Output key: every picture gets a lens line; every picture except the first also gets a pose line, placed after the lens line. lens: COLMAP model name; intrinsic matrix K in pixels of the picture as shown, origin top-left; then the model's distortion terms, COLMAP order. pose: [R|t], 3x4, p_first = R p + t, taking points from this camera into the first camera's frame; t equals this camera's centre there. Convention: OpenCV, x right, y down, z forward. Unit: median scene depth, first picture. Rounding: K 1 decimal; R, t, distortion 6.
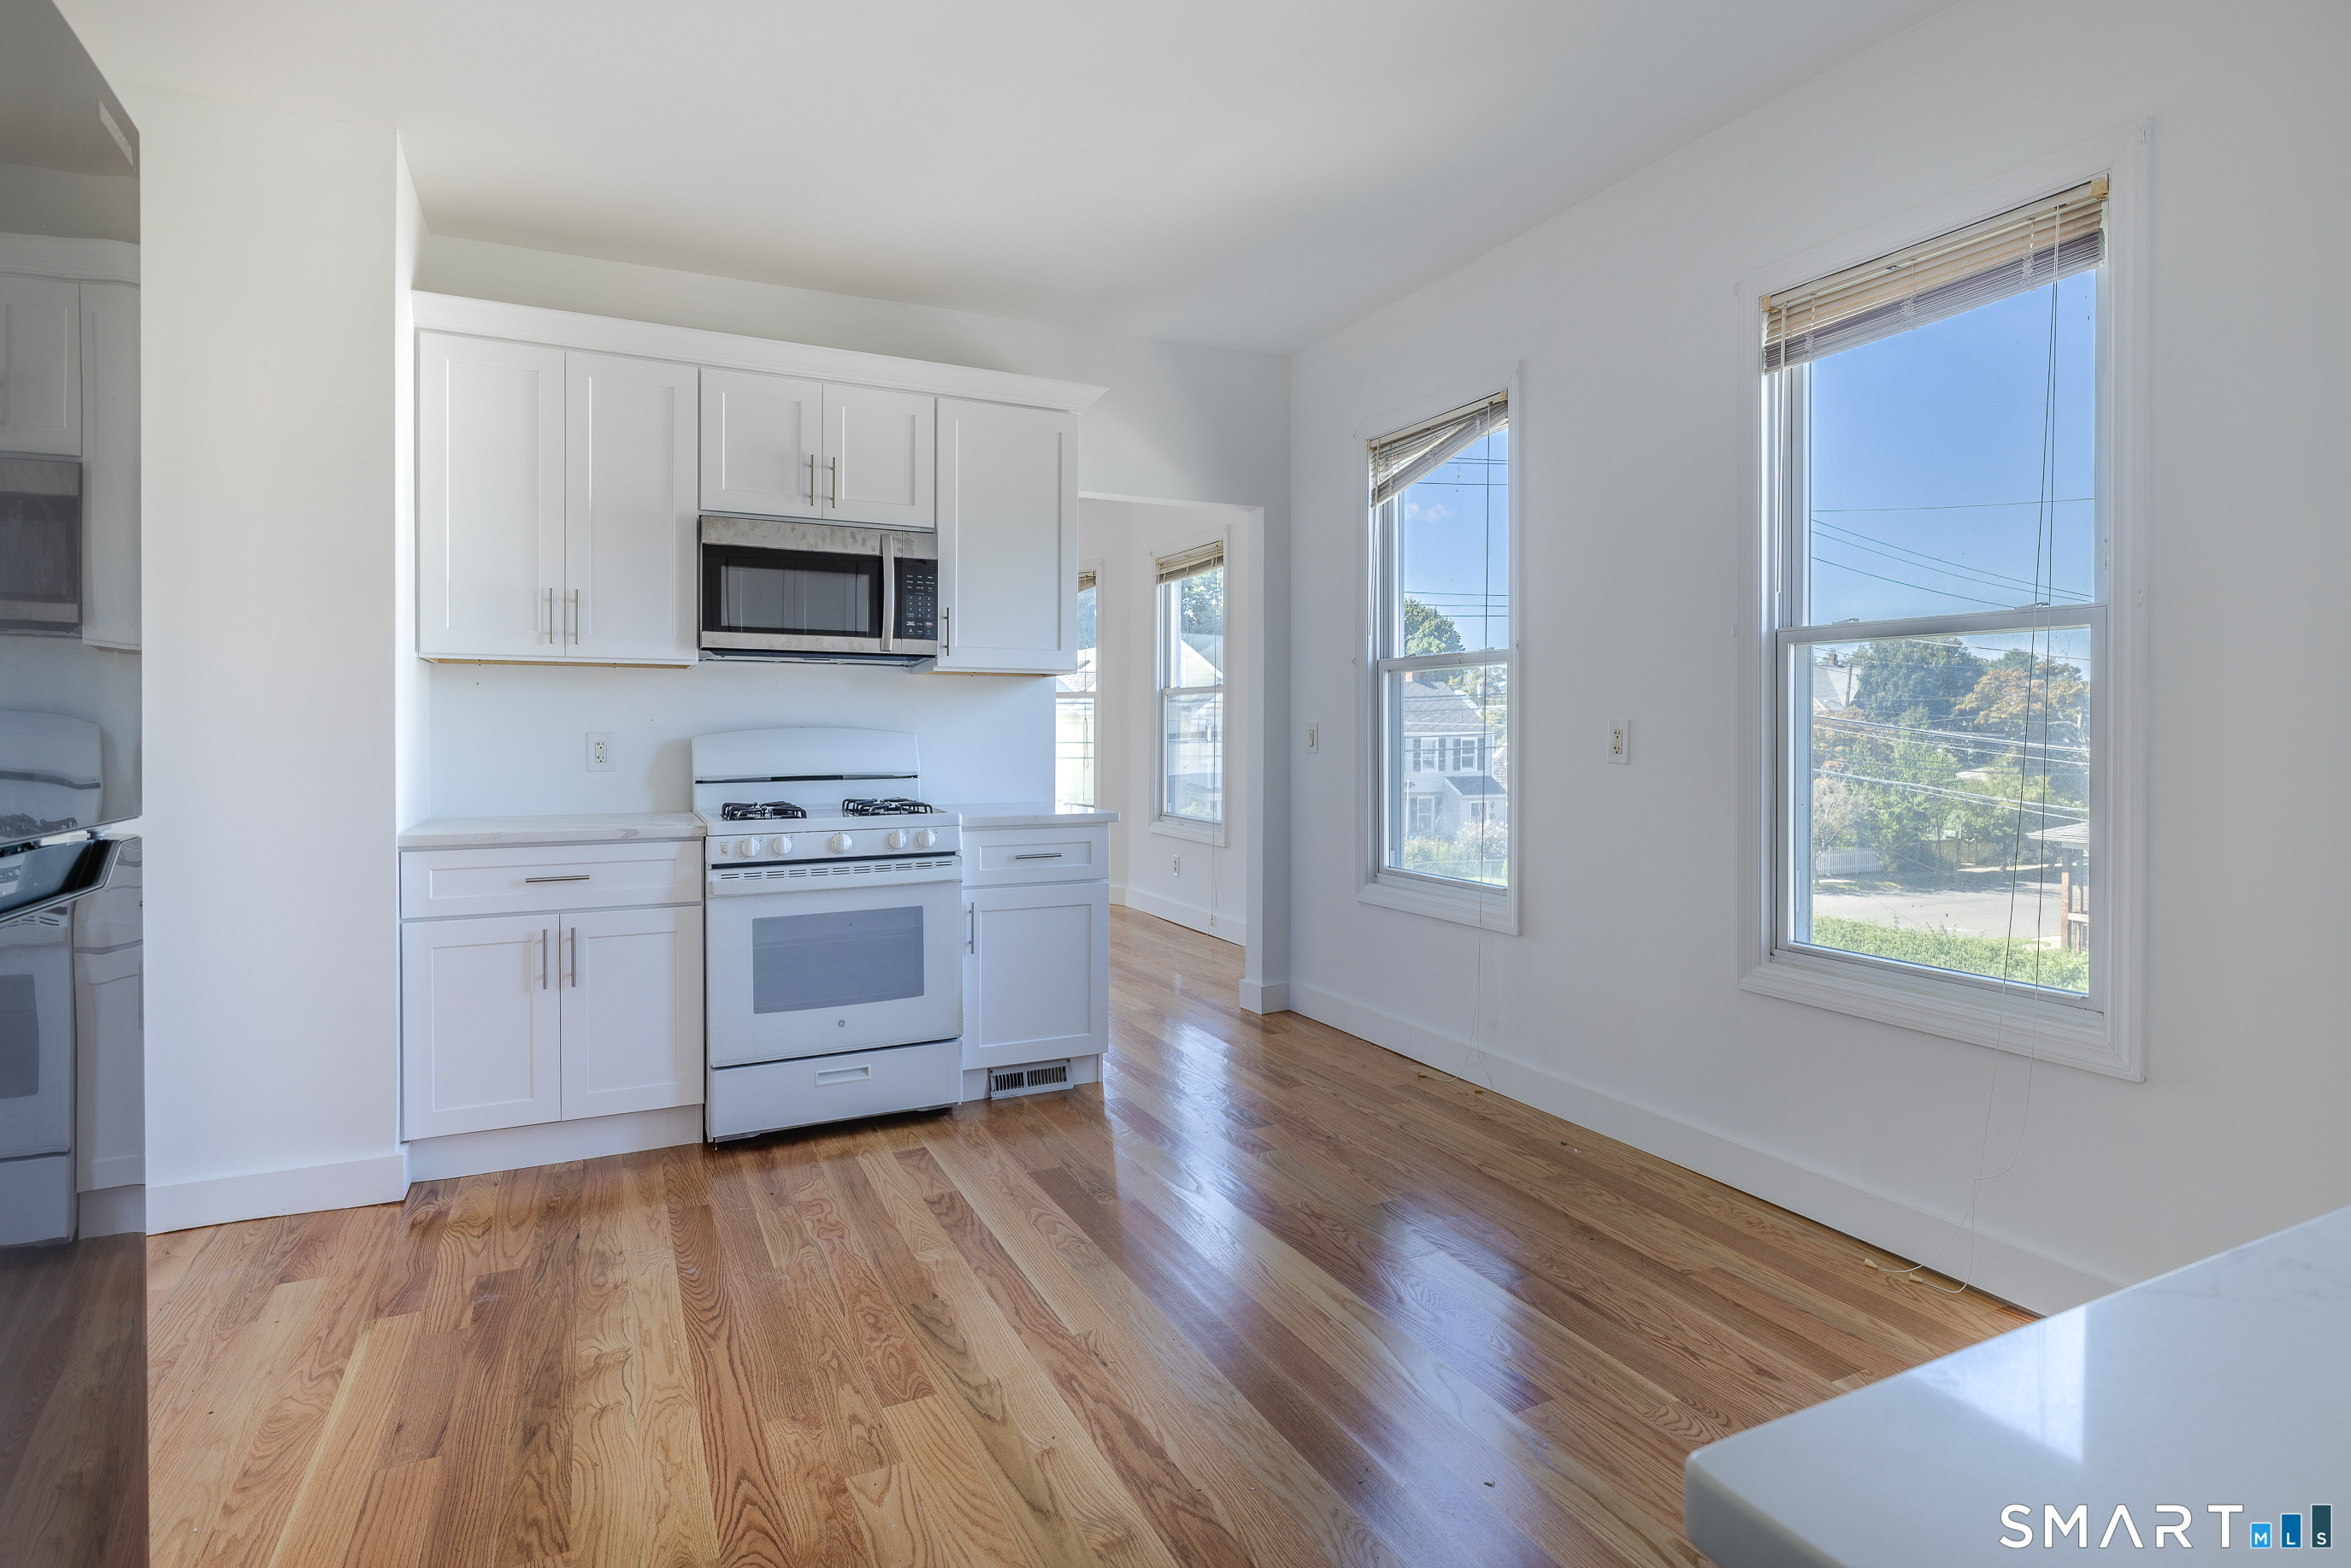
lens RADIAL K [[1167.0, 0, 1162.0], [0, 1167.0, 754.9], [0, 0, 1]] dist [-0.002594, -0.000228]
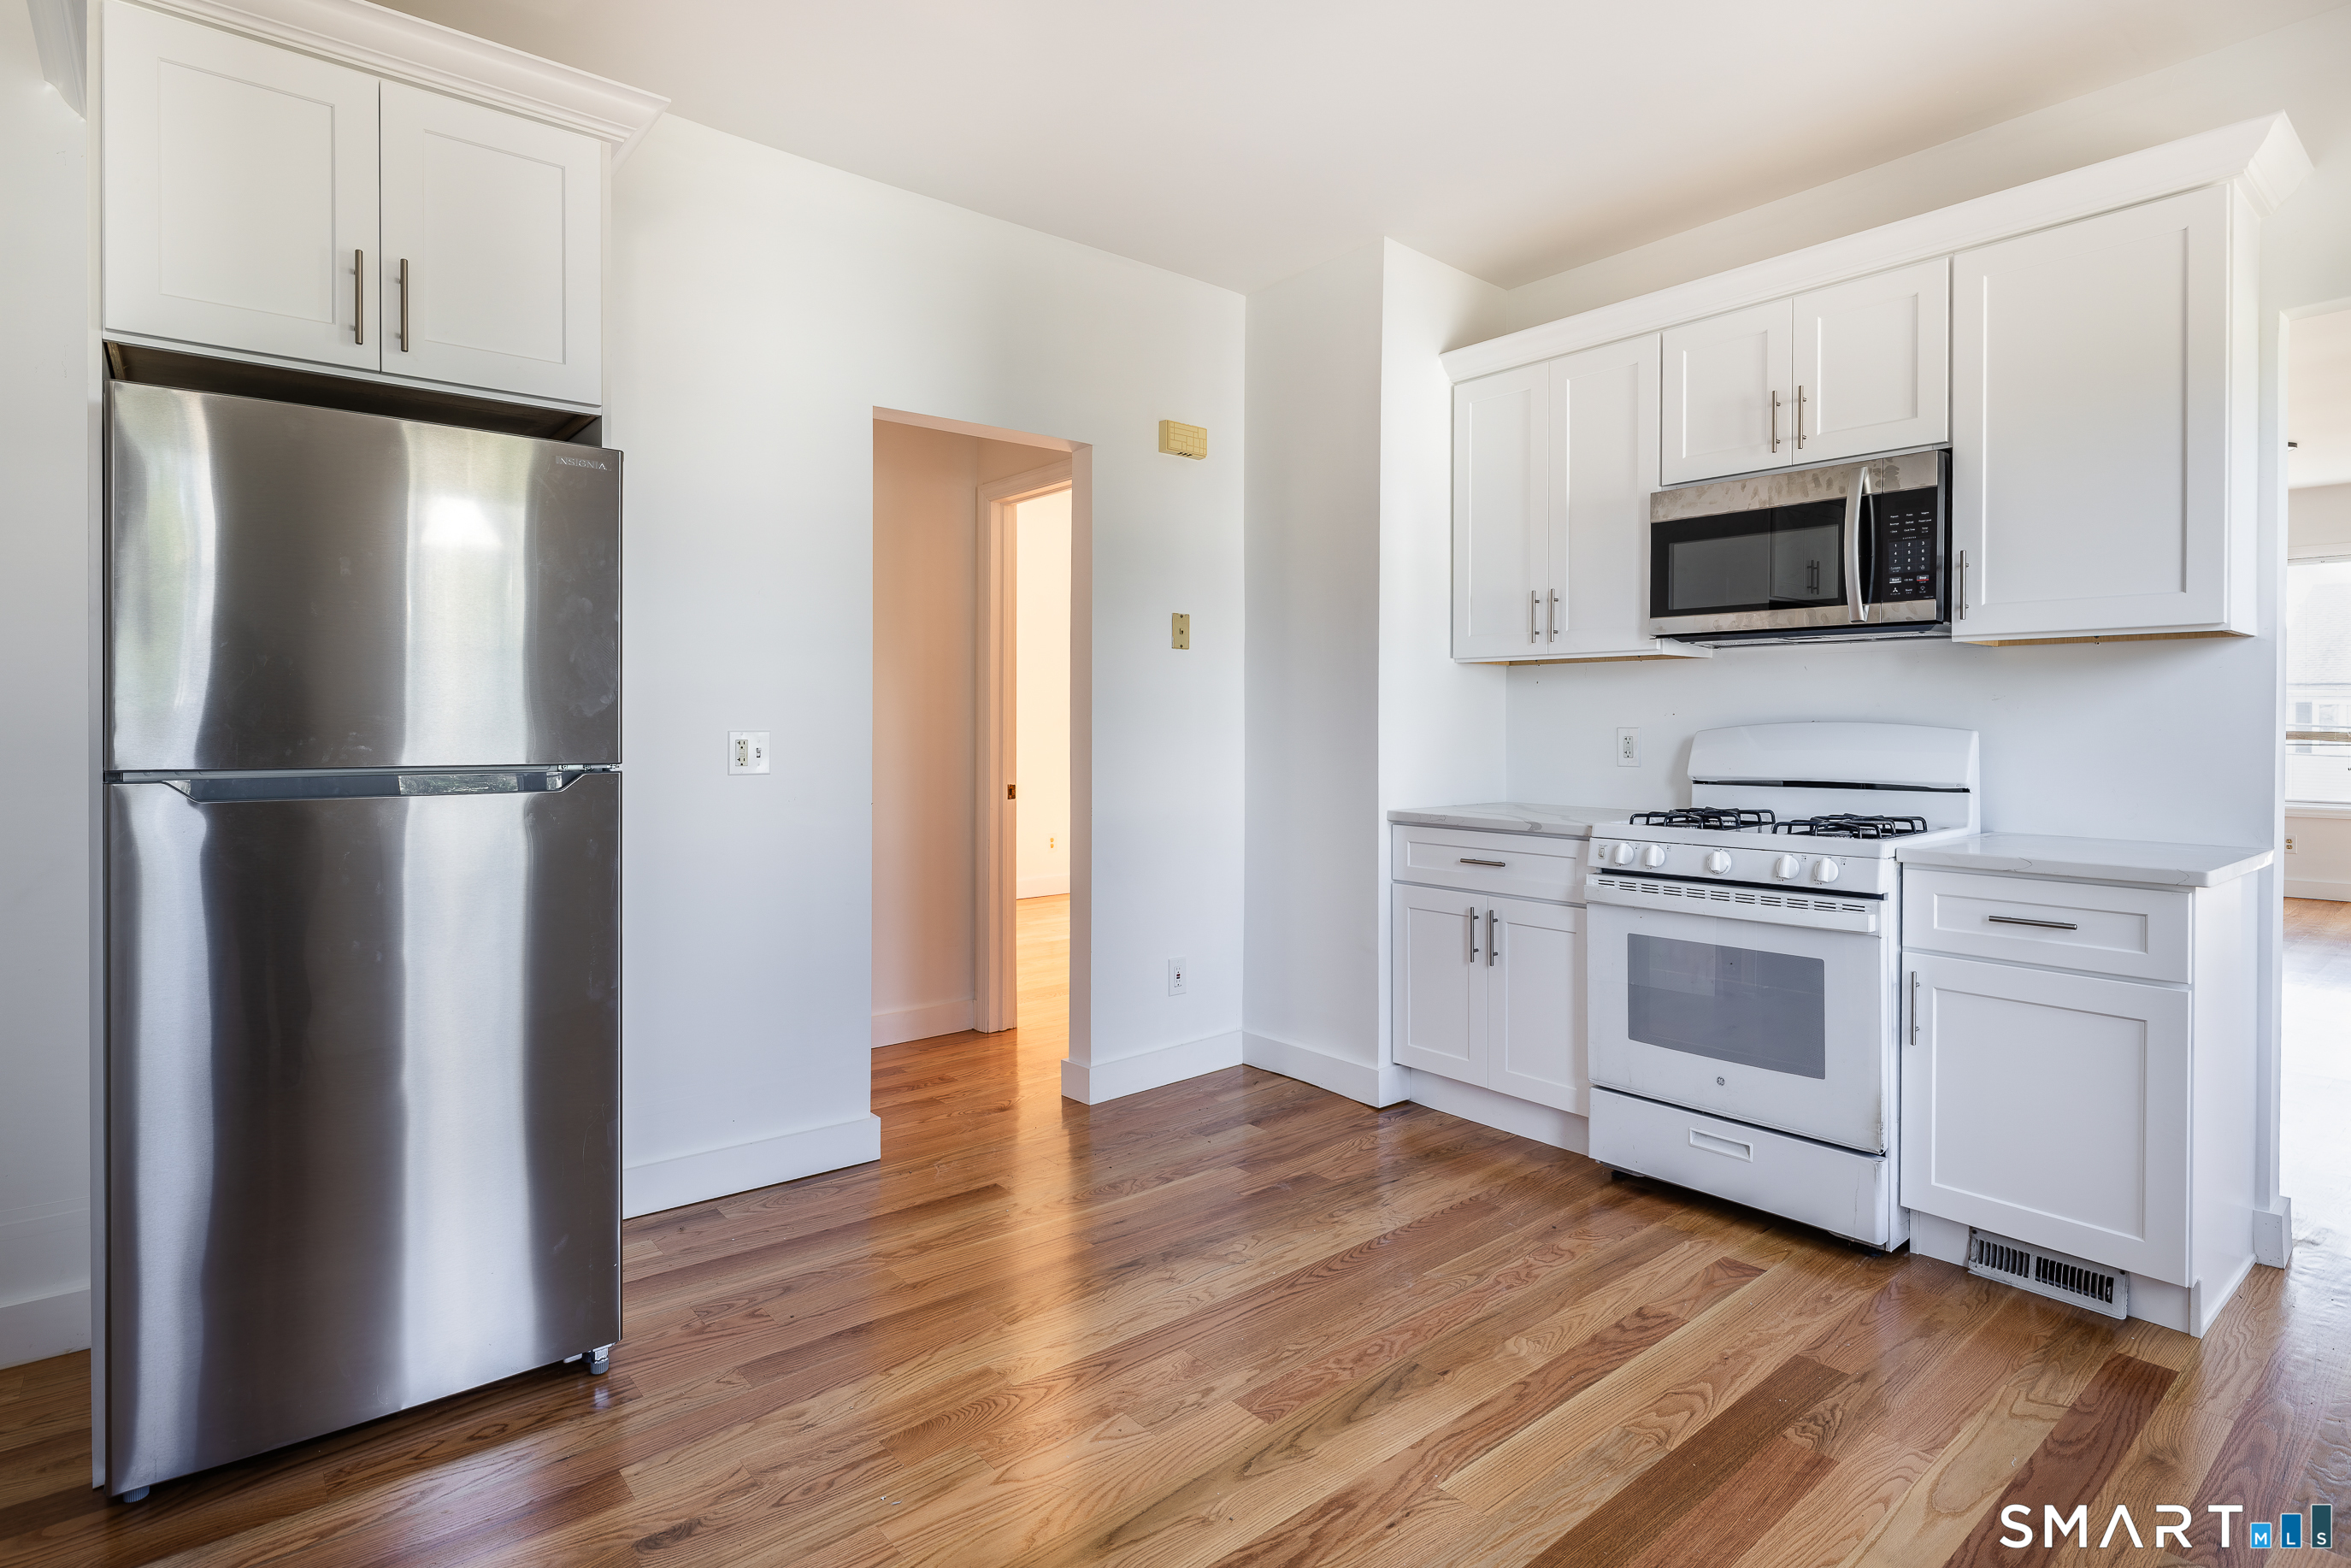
lens RADIAL K [[1196.7, 0, 1179.8], [0, 1196.7, 738.6], [0, 0, 1]] dist [0.000497, 0.000030]
pose [[0.250254, 0.013156, -0.968091, 0.460512], [-0.020158, 0.999762, 0.008376, -0.011520], [0.967970, 0.017418, 0.250459, 0.427723]]
